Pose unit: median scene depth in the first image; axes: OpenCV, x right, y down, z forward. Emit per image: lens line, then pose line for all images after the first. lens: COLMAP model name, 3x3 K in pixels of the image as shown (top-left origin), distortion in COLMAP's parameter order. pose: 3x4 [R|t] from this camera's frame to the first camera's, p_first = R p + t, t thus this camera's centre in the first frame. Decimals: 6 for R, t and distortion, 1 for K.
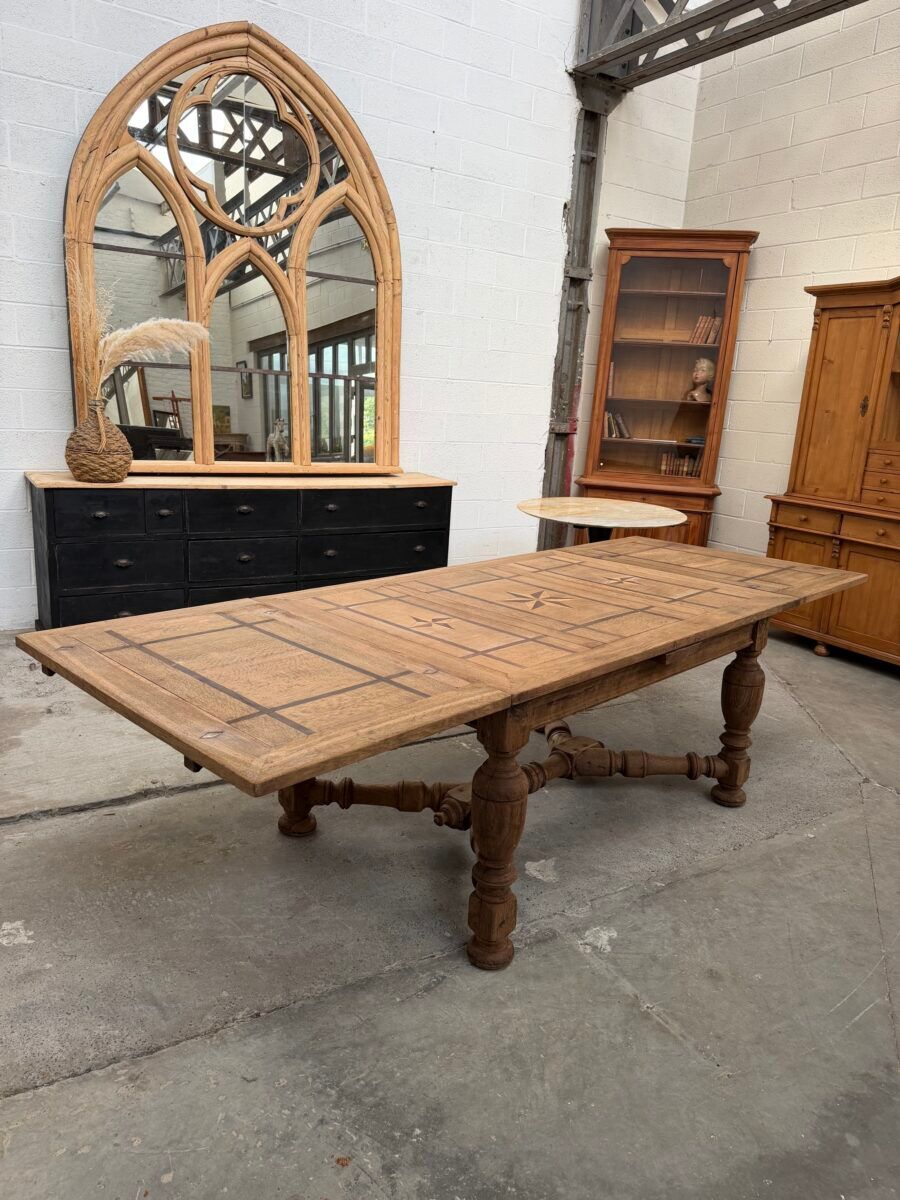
lens RADIAL K [[839.3, 0, 447.3], [0, 839.3, 600.2], [0, 0, 1]] dist [0.059753, -0.088568]
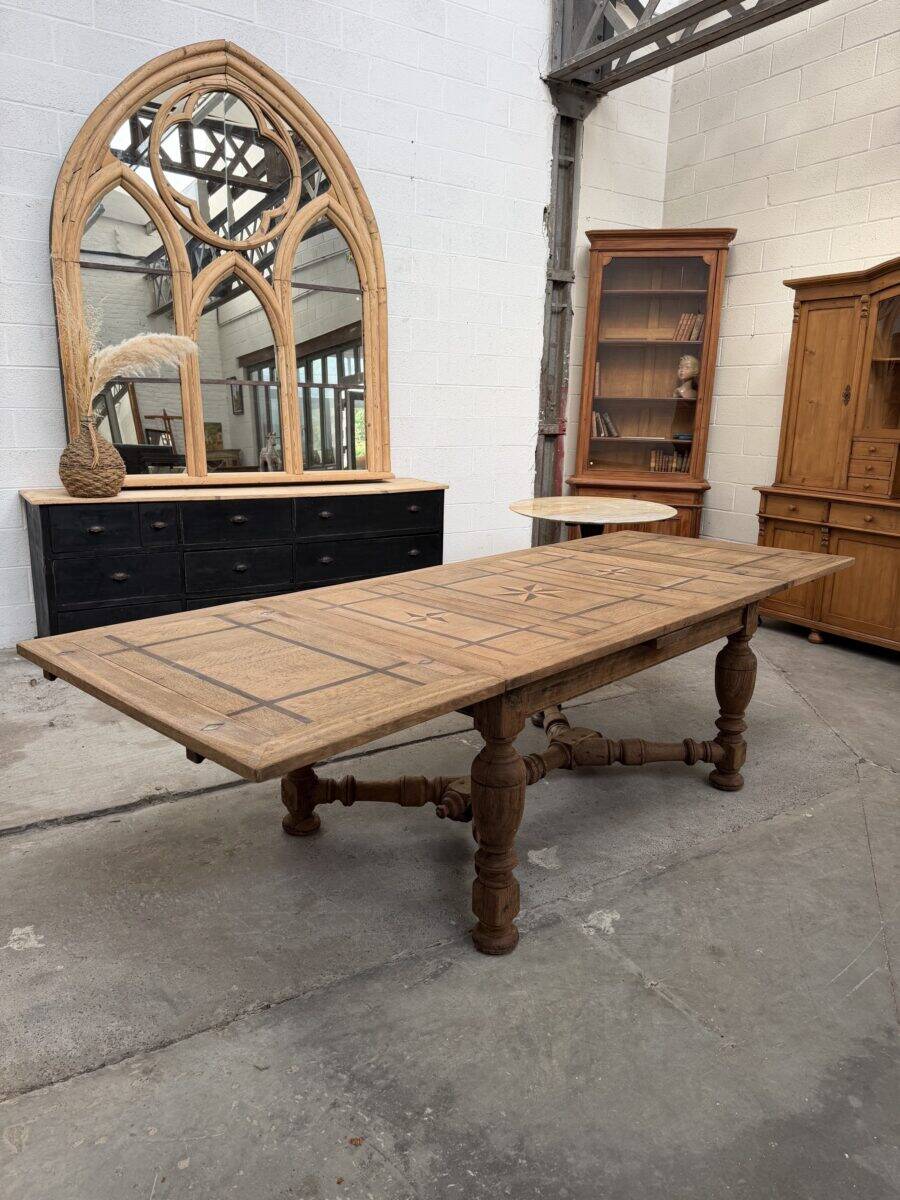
lens RADIAL K [[839.5, 0, 451.0], [0, 839.5, 599.5], [0, 0, 1]] dist [0.062357, -0.095882]
pose [[0.999251, -0.038210, 0.006154, 0.003522], [0.038281, 0.999195, -0.011985, 0.010711], [-0.005691, 0.012211, 0.999909, -0.010100]]
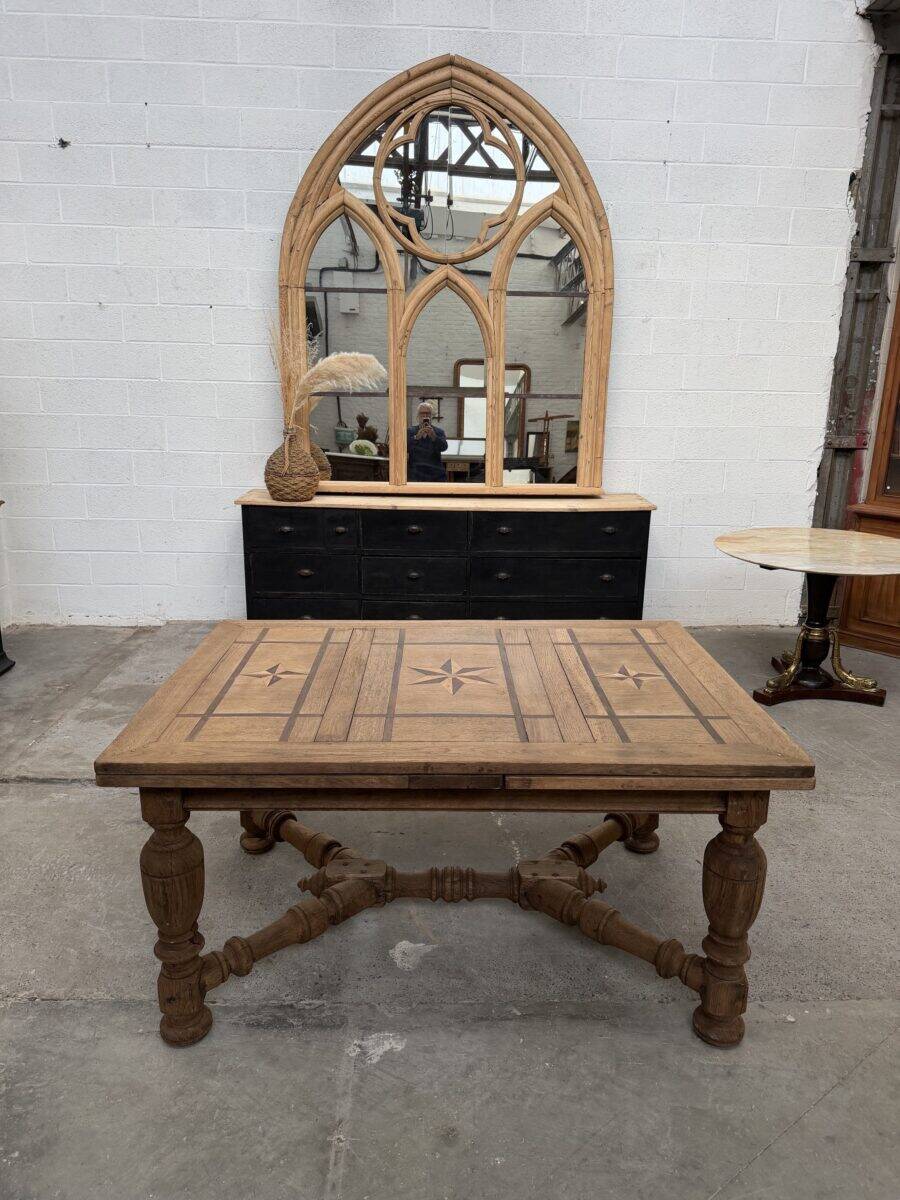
lens RADIAL K [[844.9, 0, 445.9], [0, 844.9, 600.5], [0, 0, 1]] dist [0.015922, -0.019587]
pose [[0.856682, 0.090838, -0.507784, 0.352214], [-0.092330, 0.995478, 0.022312, -0.050312], [0.507515, 0.027769, 0.861196, 0.138439]]
